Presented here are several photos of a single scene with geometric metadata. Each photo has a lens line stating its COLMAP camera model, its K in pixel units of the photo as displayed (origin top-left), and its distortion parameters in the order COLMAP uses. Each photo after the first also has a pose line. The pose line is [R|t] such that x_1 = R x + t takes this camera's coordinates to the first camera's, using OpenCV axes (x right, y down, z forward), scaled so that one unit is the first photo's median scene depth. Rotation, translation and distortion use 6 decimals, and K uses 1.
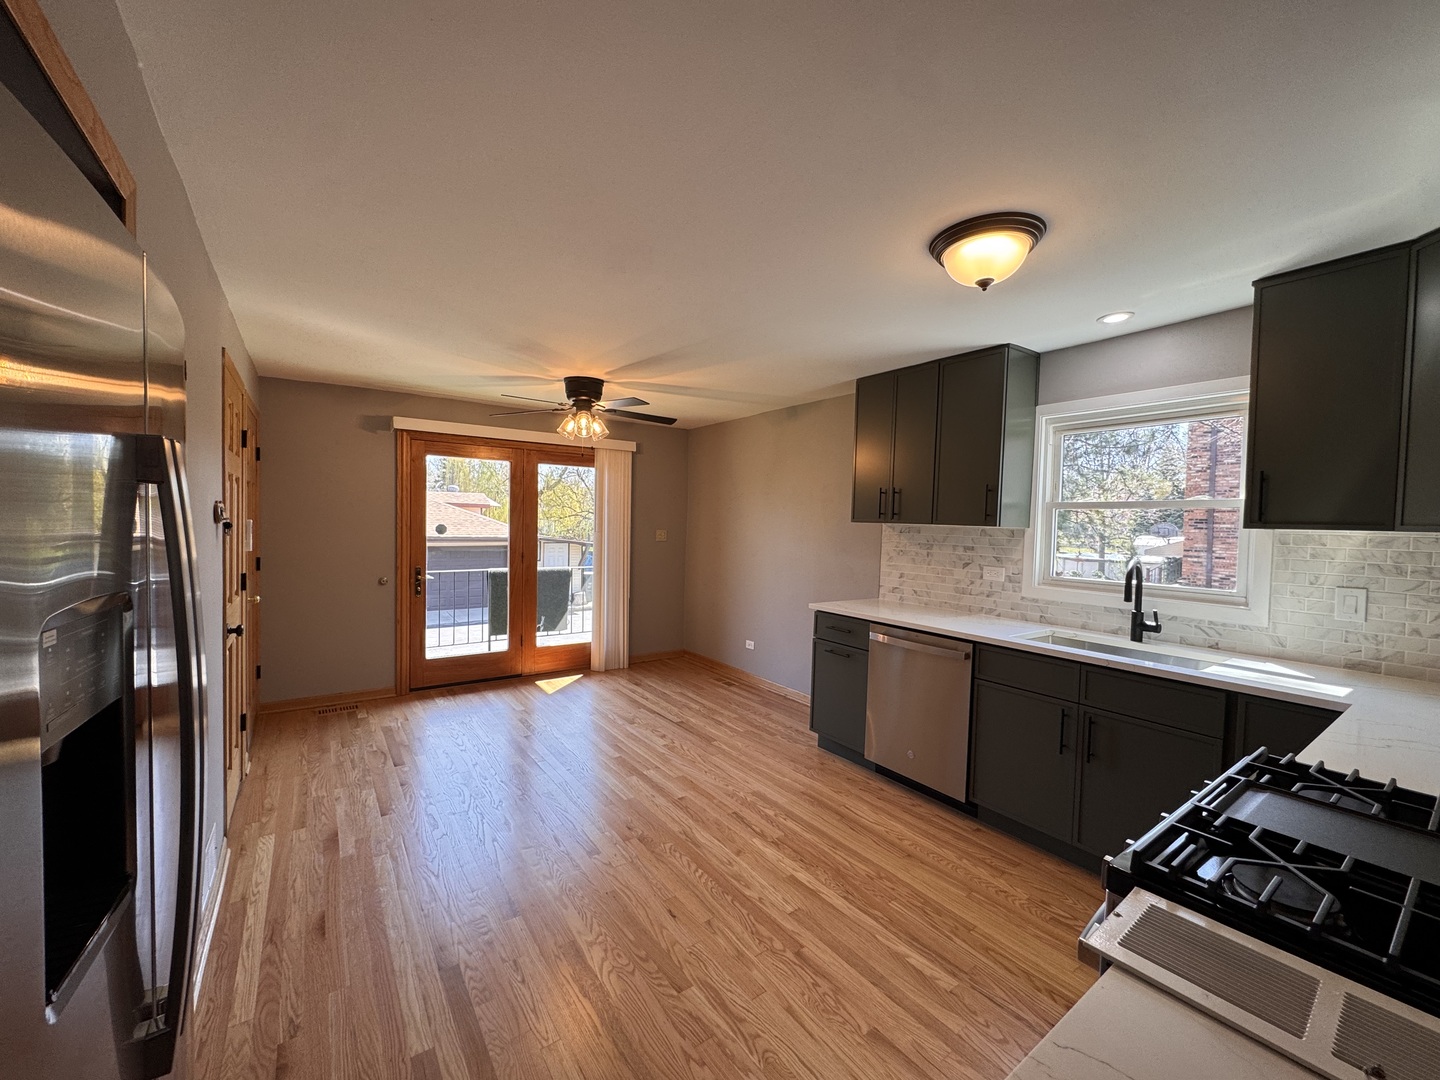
lens RADIAL K [[576.2, 0, 717.9], [0, 576.2, 541.0], [0, 0, 1]] dist [-0.003980, 0.000678]
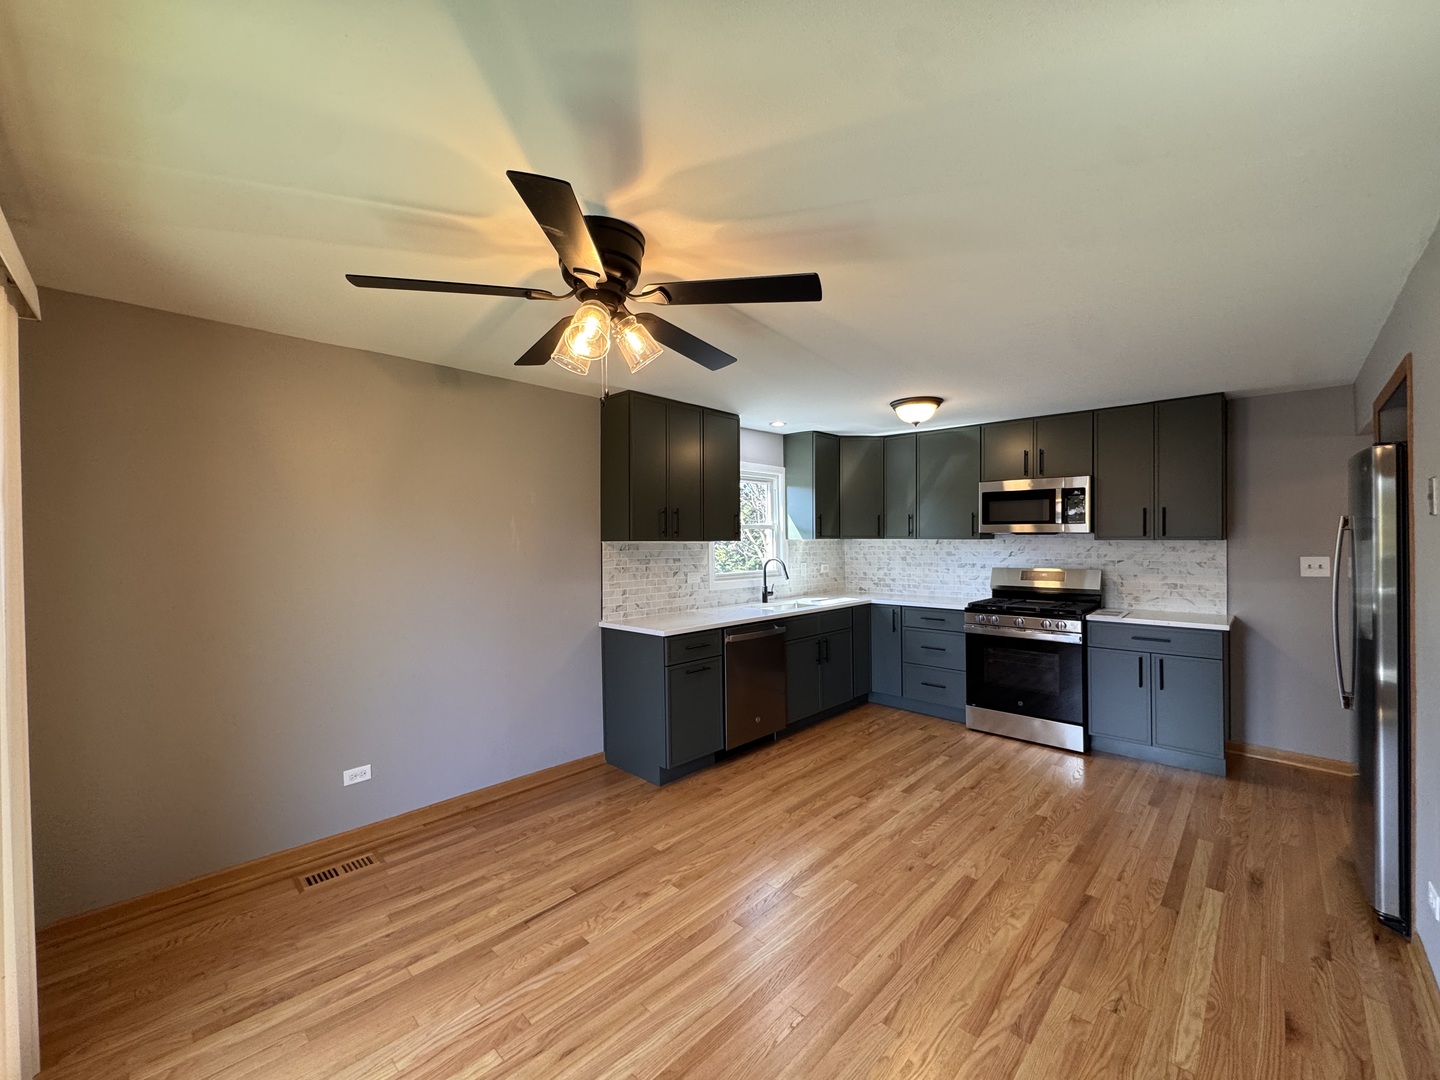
lens RADIAL K [[576.2, 0, 716.1], [0, 576.2, 539.0], [0, 0, 1]] dist [-0.003980, 0.000678]
pose [[-0.179647, -0.016836, 0.983587, -0.827025], [0.039489, 0.998924, 0.024311, -0.061345], [-0.982938, 0.043208, -0.178789, 1.190335]]
